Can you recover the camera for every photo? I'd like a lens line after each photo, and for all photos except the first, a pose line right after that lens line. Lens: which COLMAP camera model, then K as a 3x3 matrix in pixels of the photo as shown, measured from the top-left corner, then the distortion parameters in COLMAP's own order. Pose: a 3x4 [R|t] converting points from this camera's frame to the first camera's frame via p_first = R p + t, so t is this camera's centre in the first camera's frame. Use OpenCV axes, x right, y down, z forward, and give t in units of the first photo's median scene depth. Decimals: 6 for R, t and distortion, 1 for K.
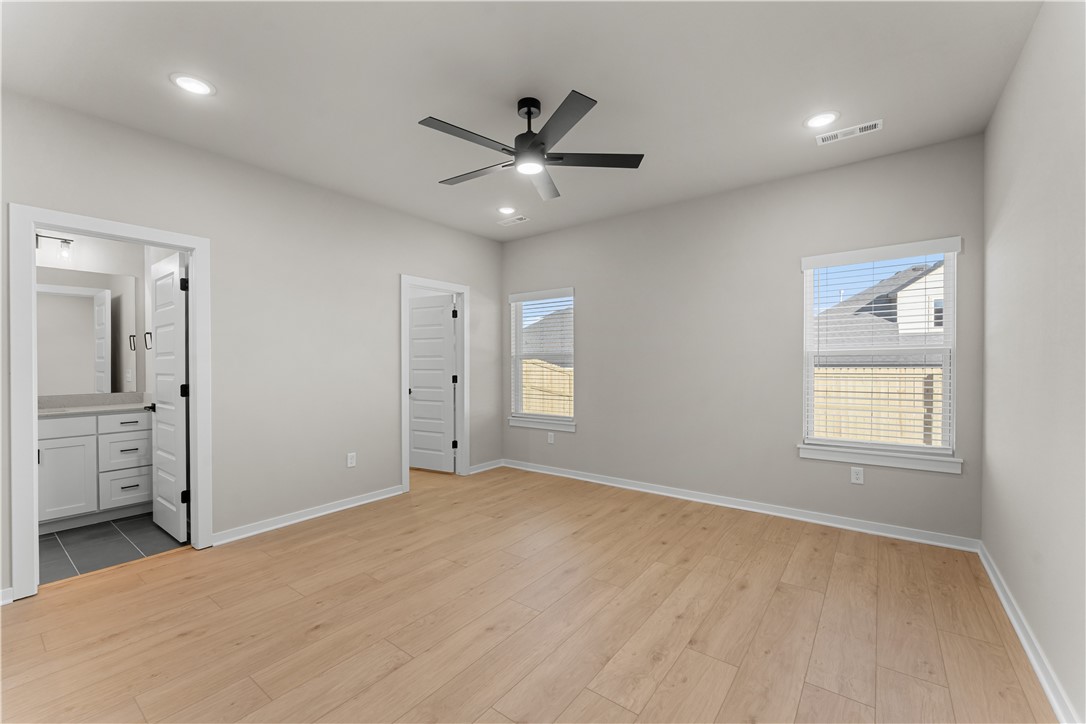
lens RADIAL K [[443.1, 0, 540.8], [0, 443.1, 364.6], [0, 0, 1]] dist [-0.001879, -0.000063]
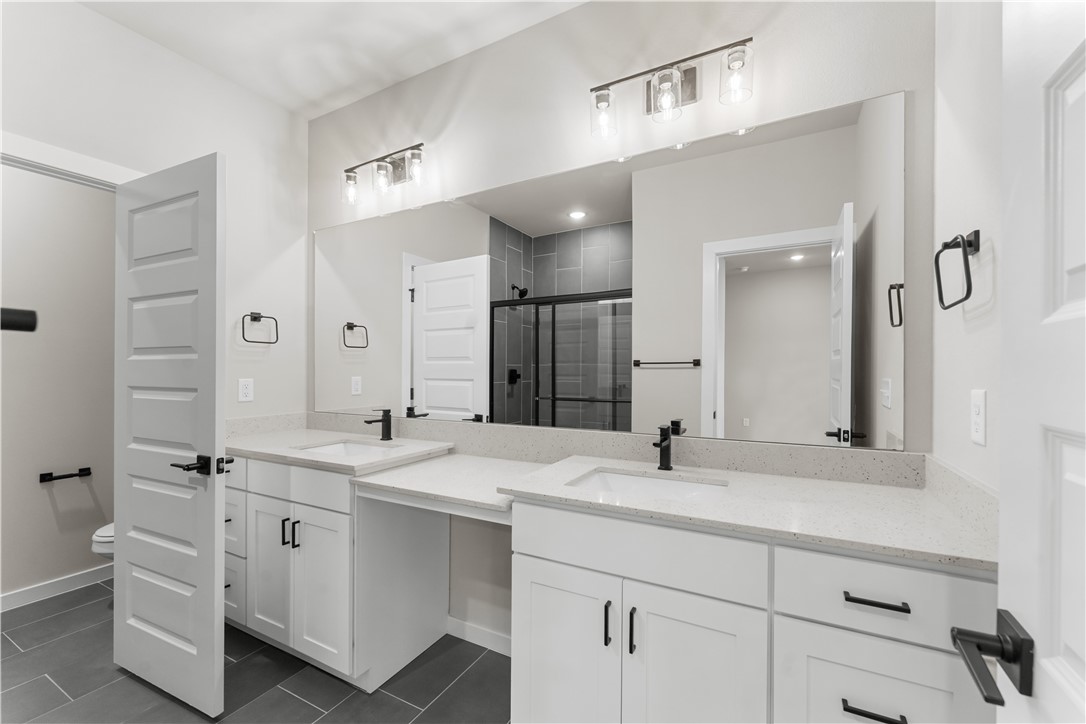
lens RADIAL K [[443.1, 0, 540.8], [0, 443.1, 364.6], [0, 0, 1]] dist [-0.001879, -0.000063]
pose [[0.146596, -0.000501, -0.989196, -0.634422], [-0.014221, 0.999895, -0.002614, 0.005430], [0.989094, 0.014450, 0.146573, 0.689037]]
